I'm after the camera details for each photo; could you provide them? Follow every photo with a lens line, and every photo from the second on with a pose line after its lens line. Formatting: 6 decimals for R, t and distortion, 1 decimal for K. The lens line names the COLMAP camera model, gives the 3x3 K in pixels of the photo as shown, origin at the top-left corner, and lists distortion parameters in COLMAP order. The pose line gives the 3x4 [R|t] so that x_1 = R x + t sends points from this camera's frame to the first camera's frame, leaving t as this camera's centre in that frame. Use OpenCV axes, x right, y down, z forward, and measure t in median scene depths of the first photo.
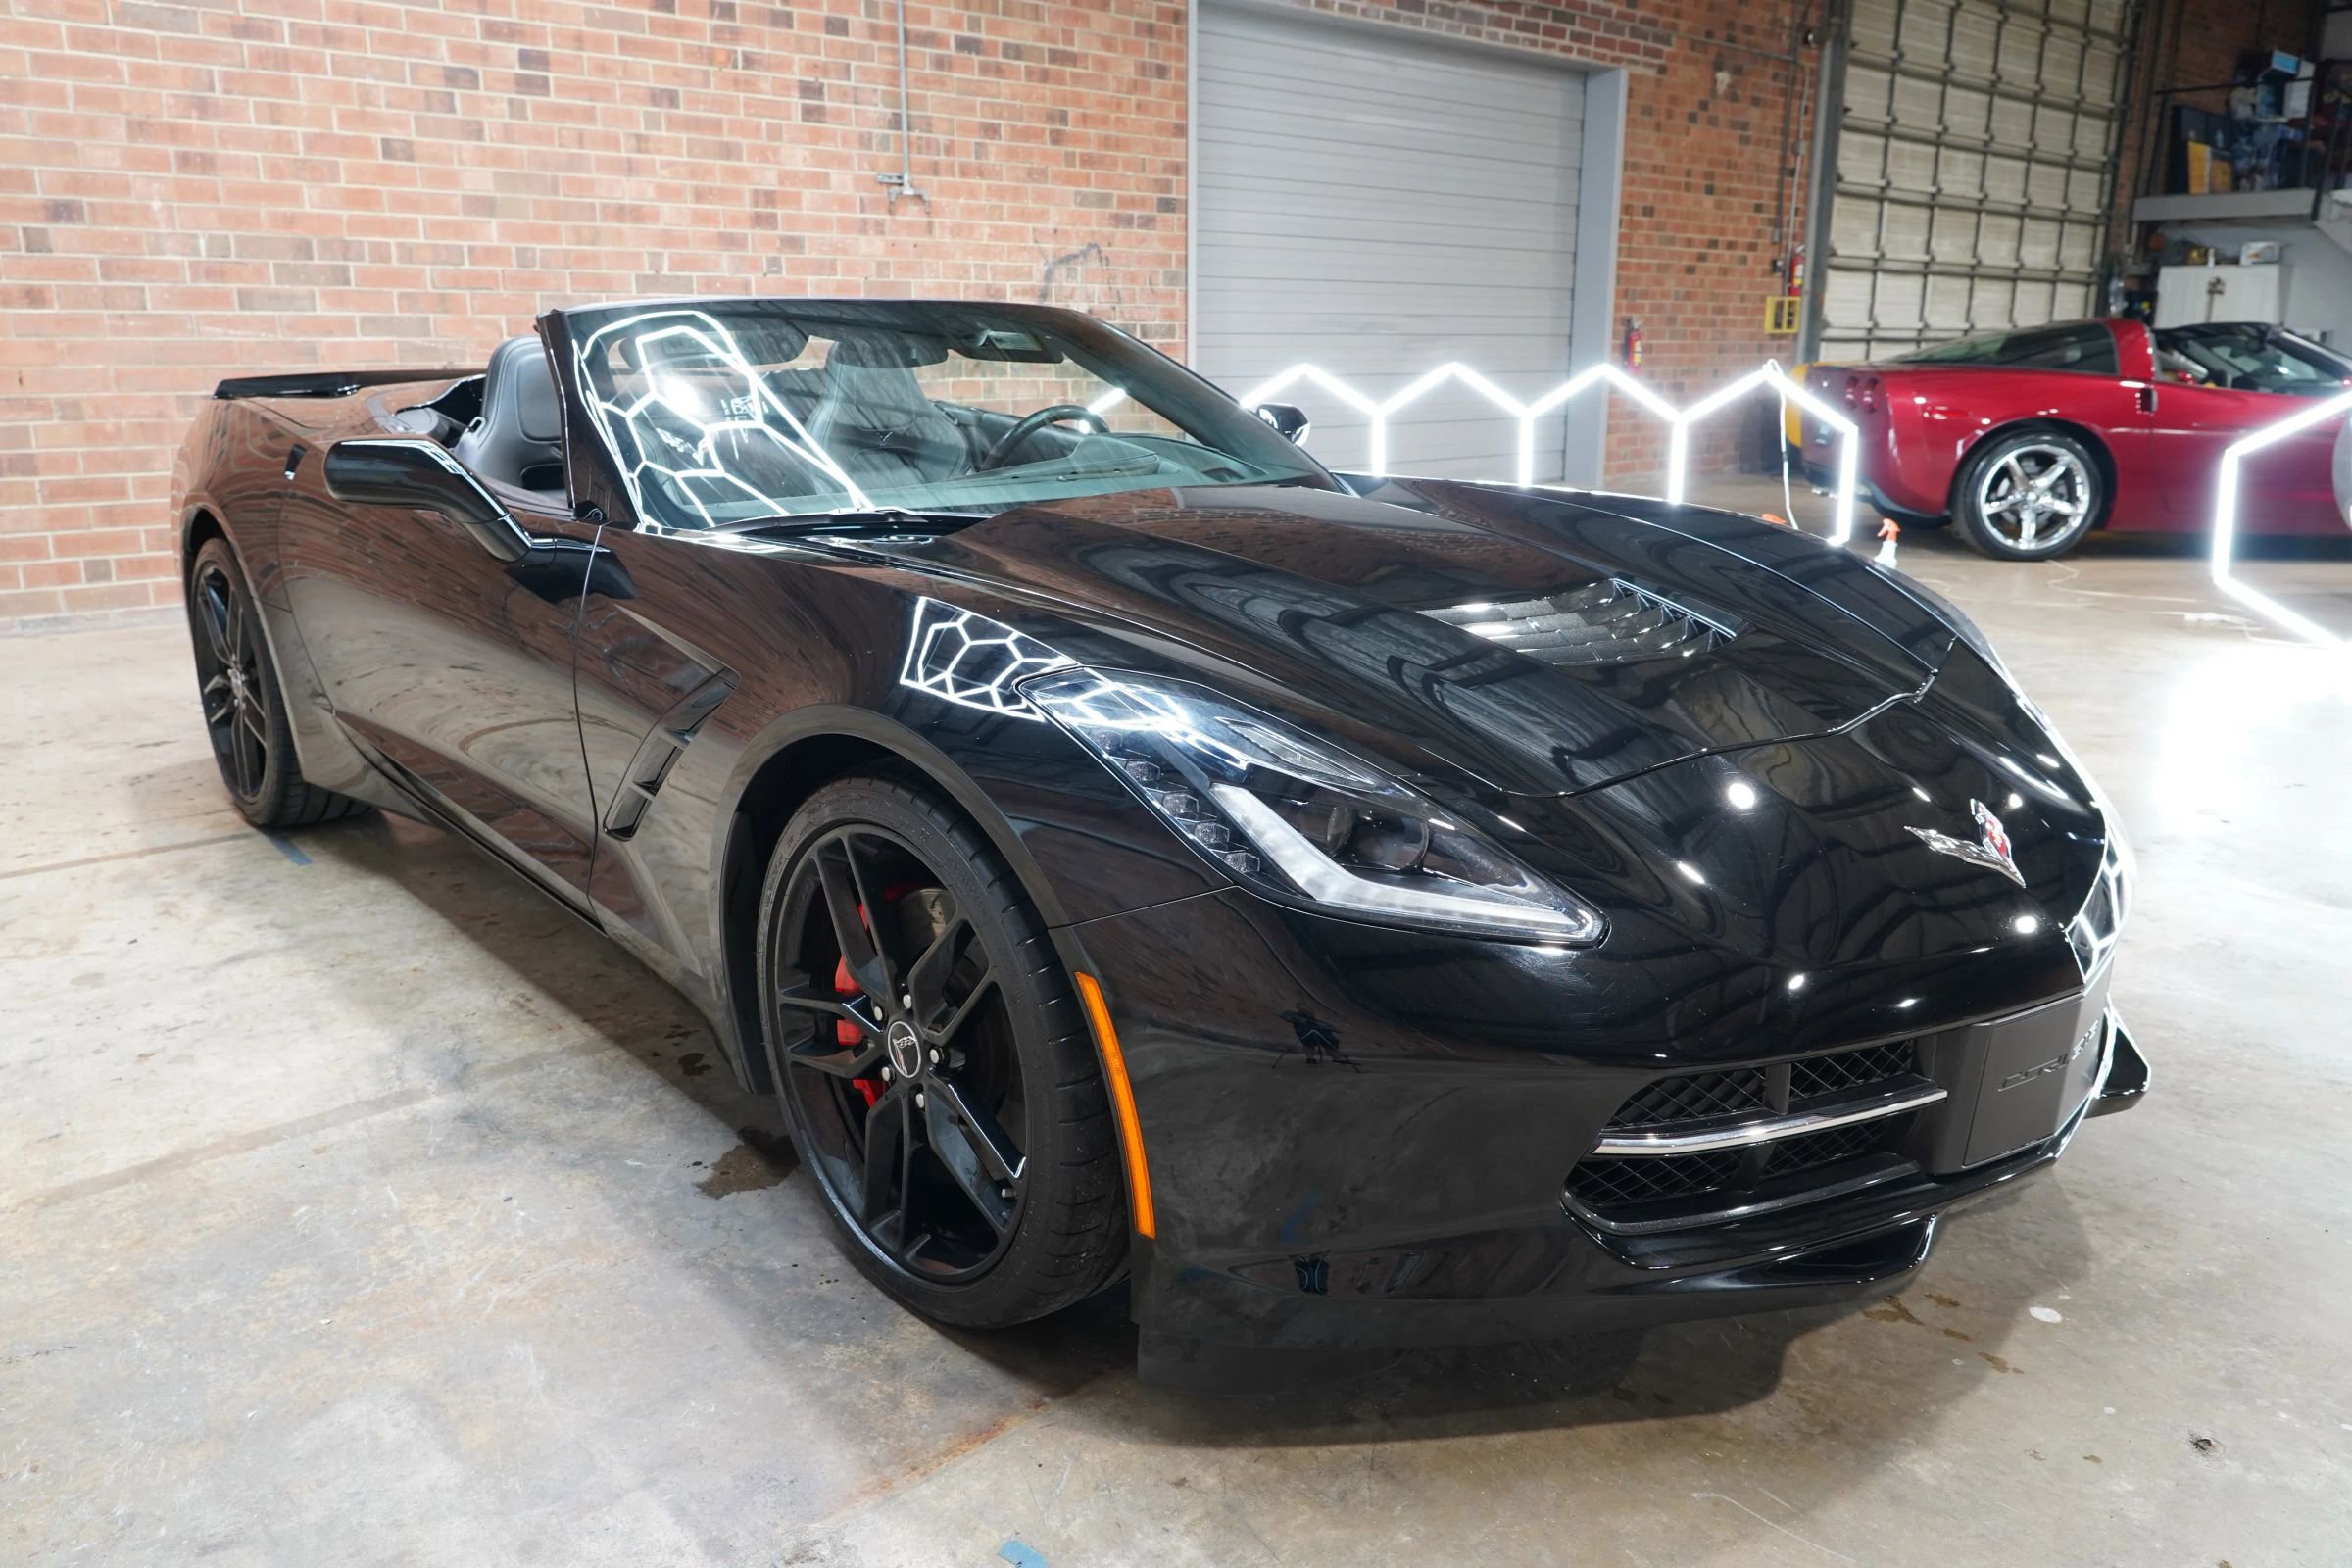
lens RADIAL K [[1697.6, 0, 1178.6], [0, 1697.6, 786.6], [0, 0, 1]] dist [-0.011410, 0.019892]
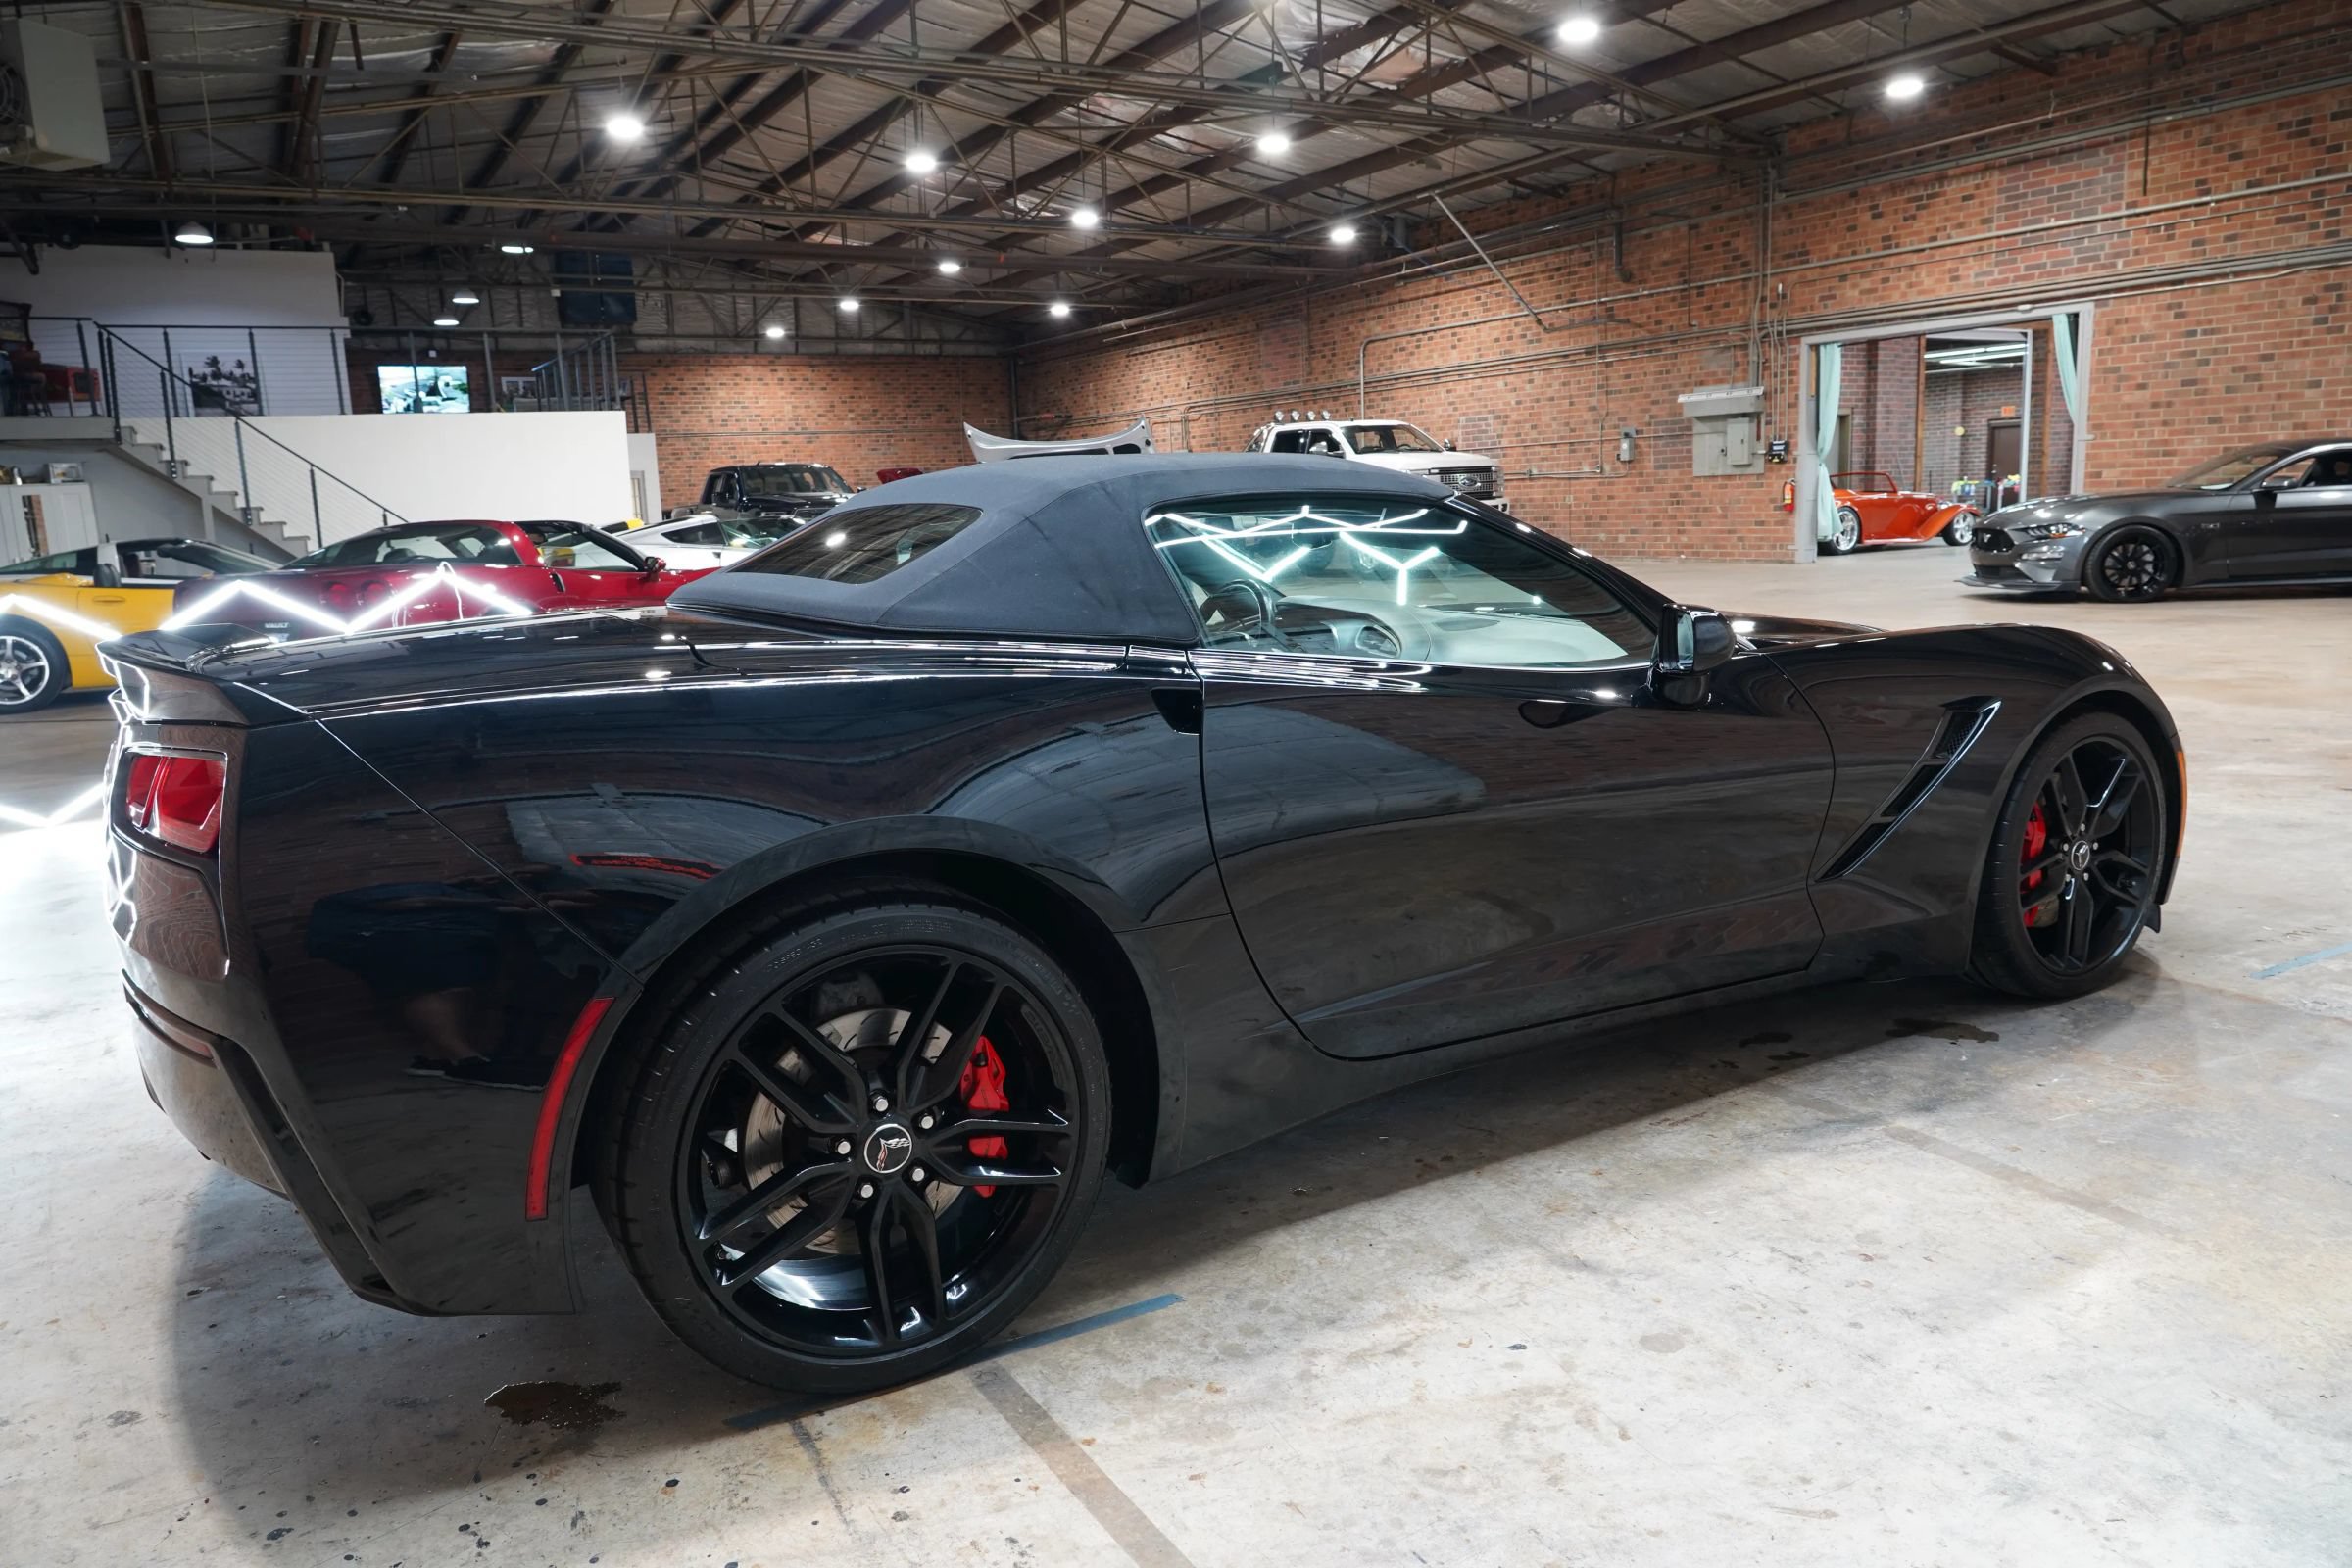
lens RADIAL K [[1593.3, 0, 1176.3], [0, 1593.3, 767.4], [0, 0, 1]] dist [-0.026977, 0.018643]
pose [[0.197606, -0.171958, 0.965082, -1.171772], [0.288734, 0.951031, 0.110335, -0.243864], [-0.936795, 0.256849, 0.237579, 0.849430]]
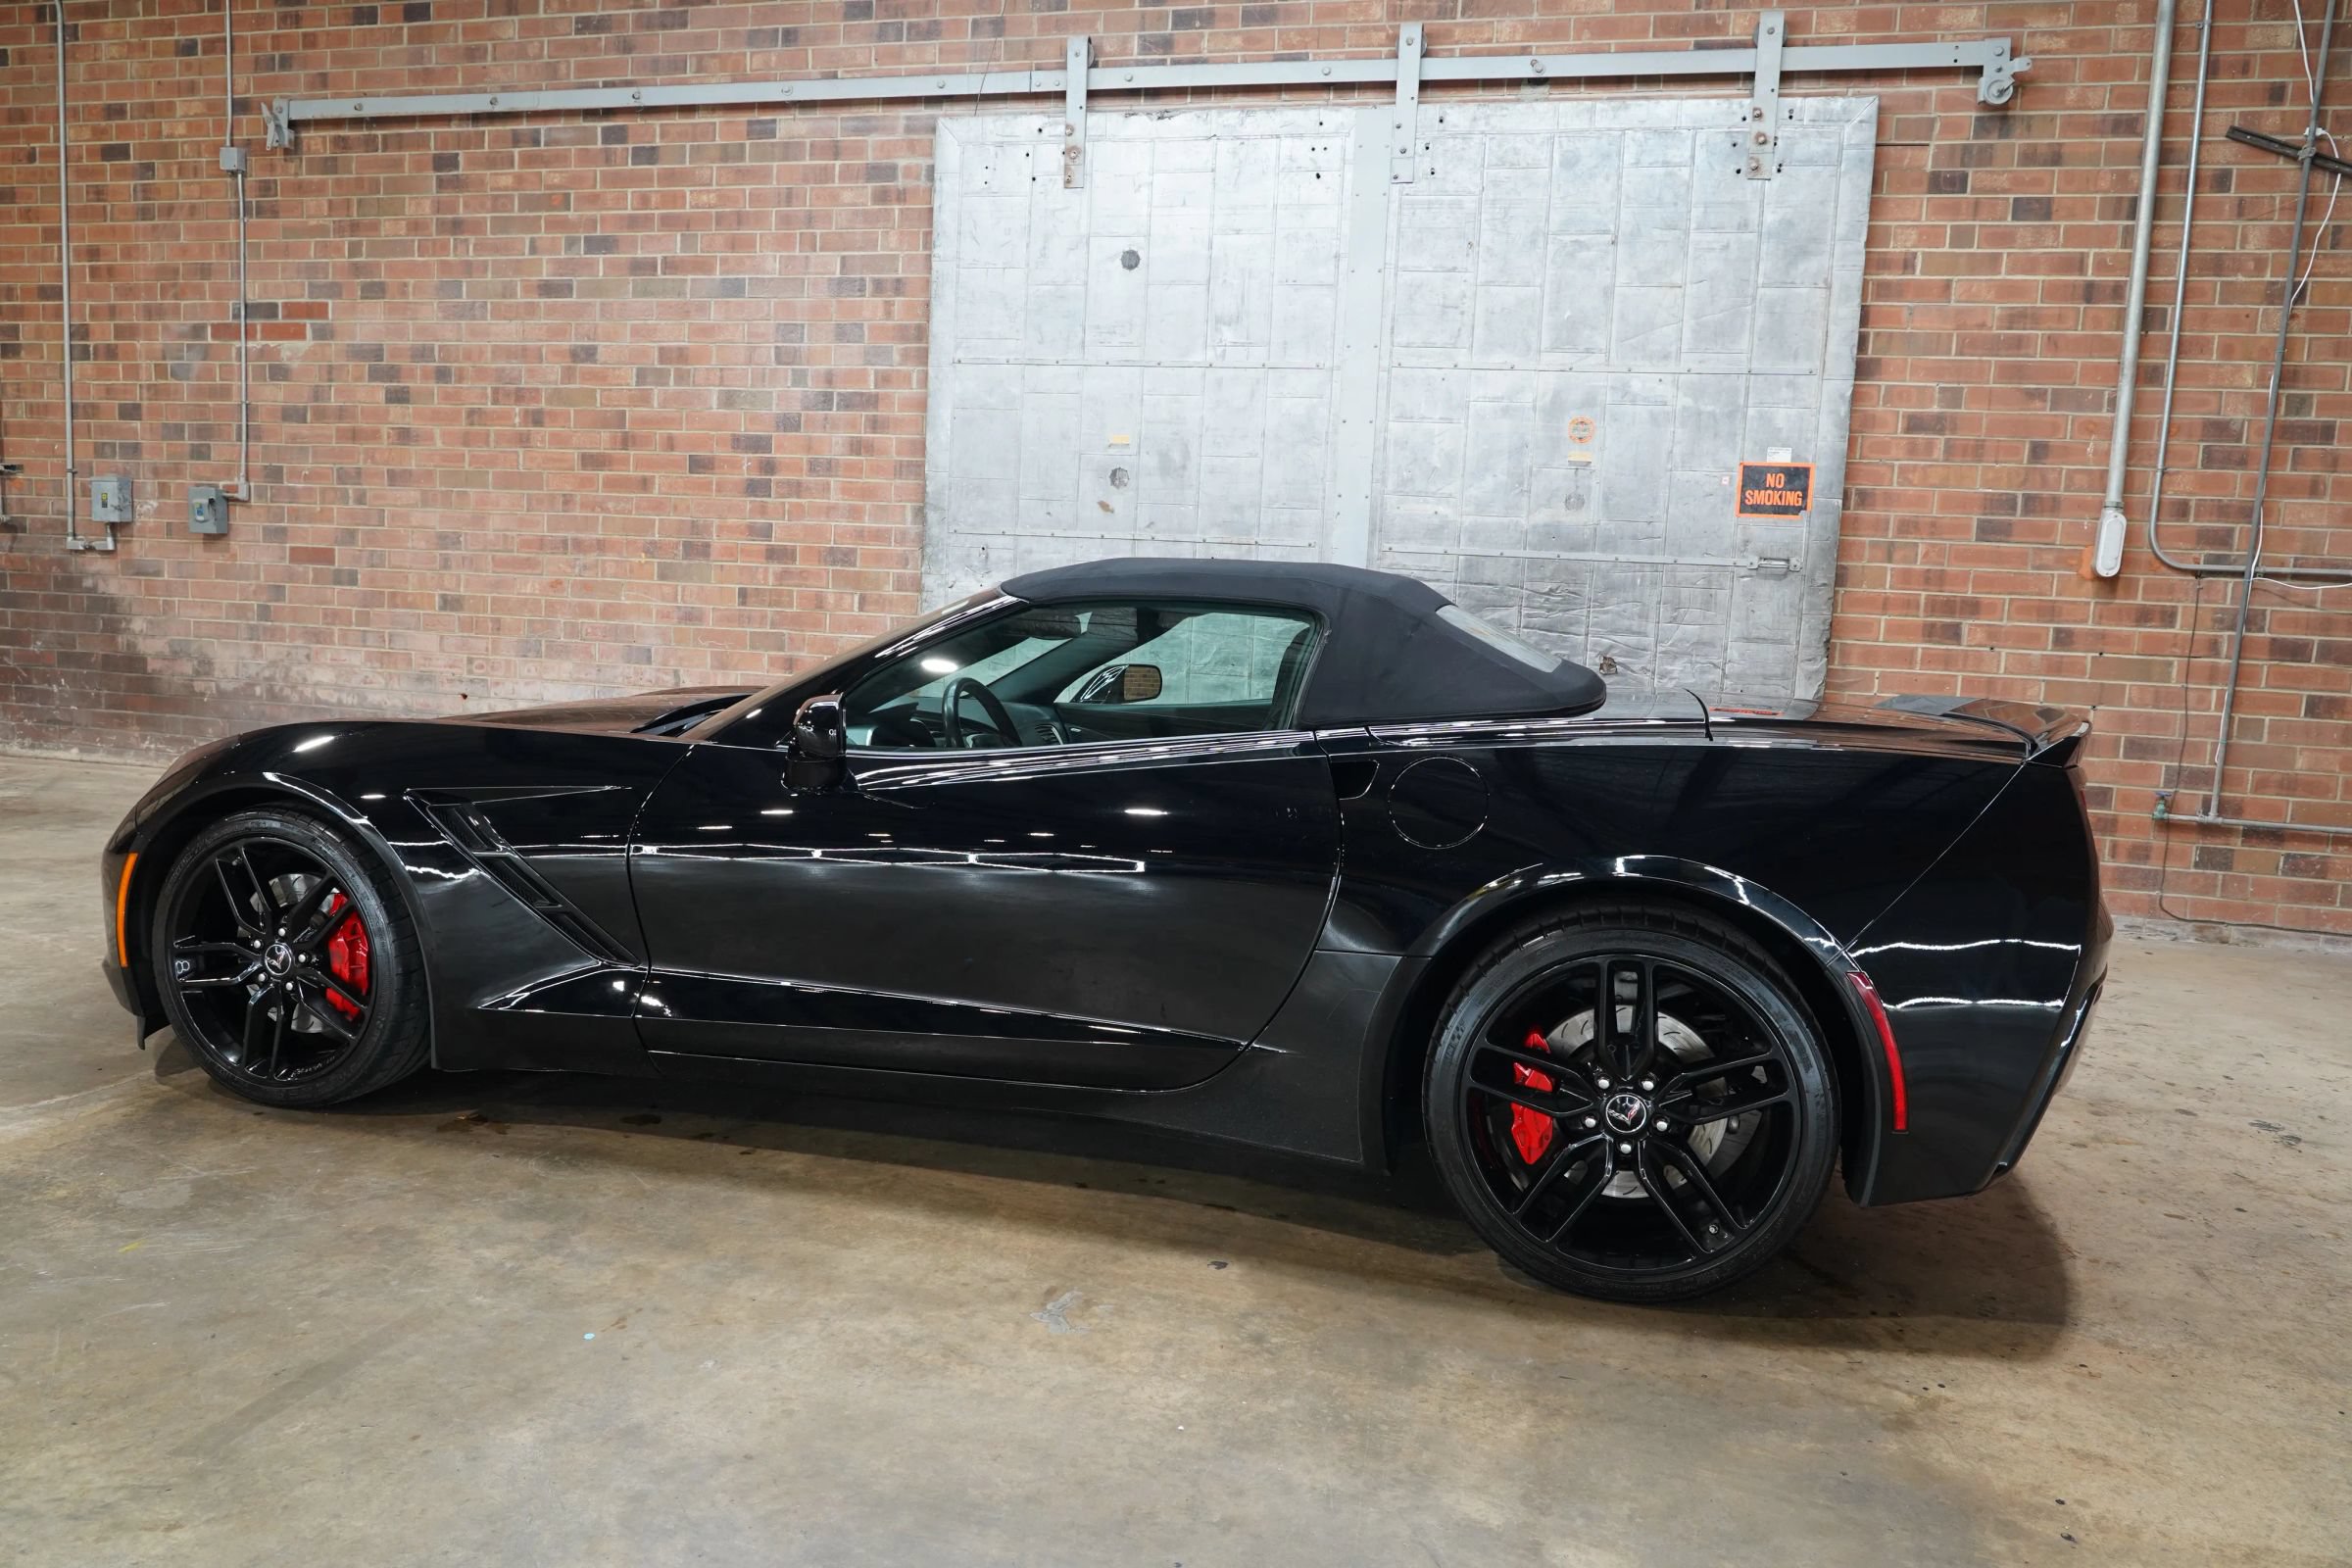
lens RADIAL K [[1593.3, 0, 1175.6], [0, 1593.3, 772.9], [0, 0, 1]] dist [-0.026977, 0.018643]
pose [[-0.830834, 0.025916, -0.555916, 0.382779], [-0.186296, 0.928333, 0.321703, -0.527393], [0.524413, 0.370846, -0.766462, 1.902710]]
